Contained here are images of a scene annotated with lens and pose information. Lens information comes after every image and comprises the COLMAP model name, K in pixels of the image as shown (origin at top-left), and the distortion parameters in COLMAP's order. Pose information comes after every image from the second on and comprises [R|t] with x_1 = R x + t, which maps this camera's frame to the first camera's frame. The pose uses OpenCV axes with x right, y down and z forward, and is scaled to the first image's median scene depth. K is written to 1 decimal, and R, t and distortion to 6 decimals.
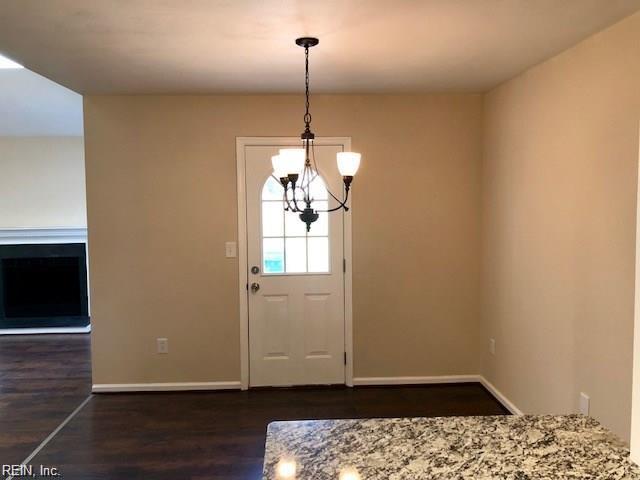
lens RADIAL K [[542.3, 0, 320.0], [0, 542.3, 240.0], [0, 0, 1]] dist [0.005668, 0.000102]
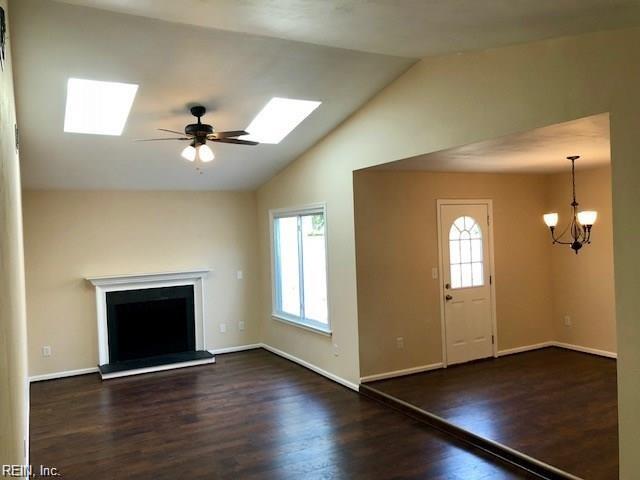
lens RADIAL K [[542.3, 0, 320.0], [0, 542.3, 240.0], [0, 0, 1]] dist [0.005668, 0.000102]
pose [[0.899092, -0.028750, 0.436815, -1.091869], [0.061962, 0.996153, -0.061971, -0.001421], [-0.433353, 0.082783, 0.897414, -0.215109]]
